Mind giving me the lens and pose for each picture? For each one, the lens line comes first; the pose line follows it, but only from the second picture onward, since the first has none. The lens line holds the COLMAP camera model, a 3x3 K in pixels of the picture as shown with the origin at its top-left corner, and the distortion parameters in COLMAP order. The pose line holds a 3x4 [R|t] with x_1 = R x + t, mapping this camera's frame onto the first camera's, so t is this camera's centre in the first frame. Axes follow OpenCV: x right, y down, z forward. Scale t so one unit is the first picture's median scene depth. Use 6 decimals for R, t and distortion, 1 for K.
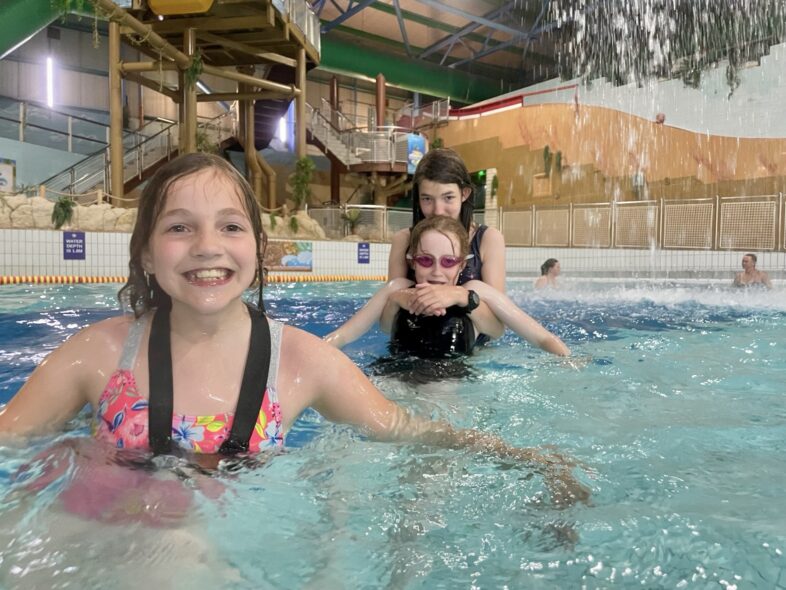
lens RADIAL K [[587.9, 0, 393.2], [0, 587.9, 291.6], [0, 0, 1]] dist [0.005967, -0.004120]
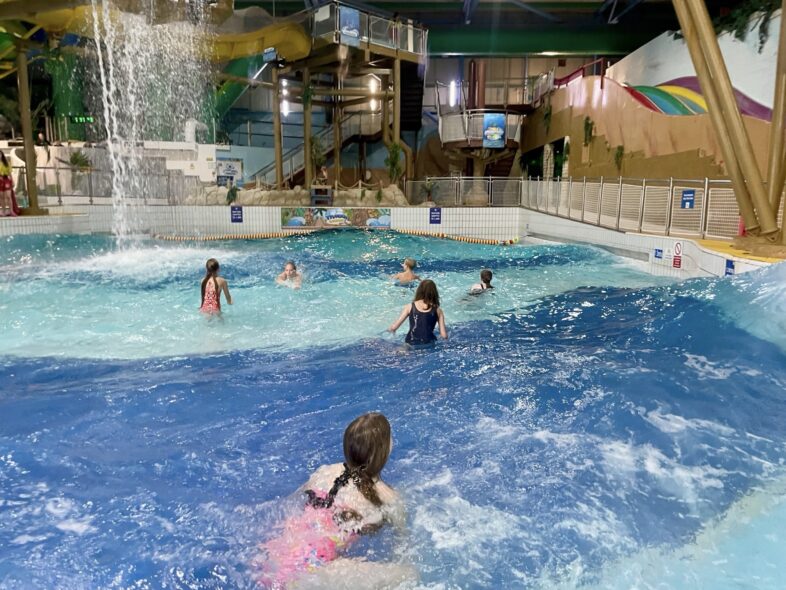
lens RADIAL K [[587.9, 0, 392.6], [0, 587.9, 296.5], [0, 0, 1]] dist [0.005967, -0.004120]
pose [[0.805808, 0.092440, -0.584918, 0.702212], [-0.023188, 0.991909, 0.124816, -0.052990], [0.591723, -0.087014, 0.801431, -0.112894]]
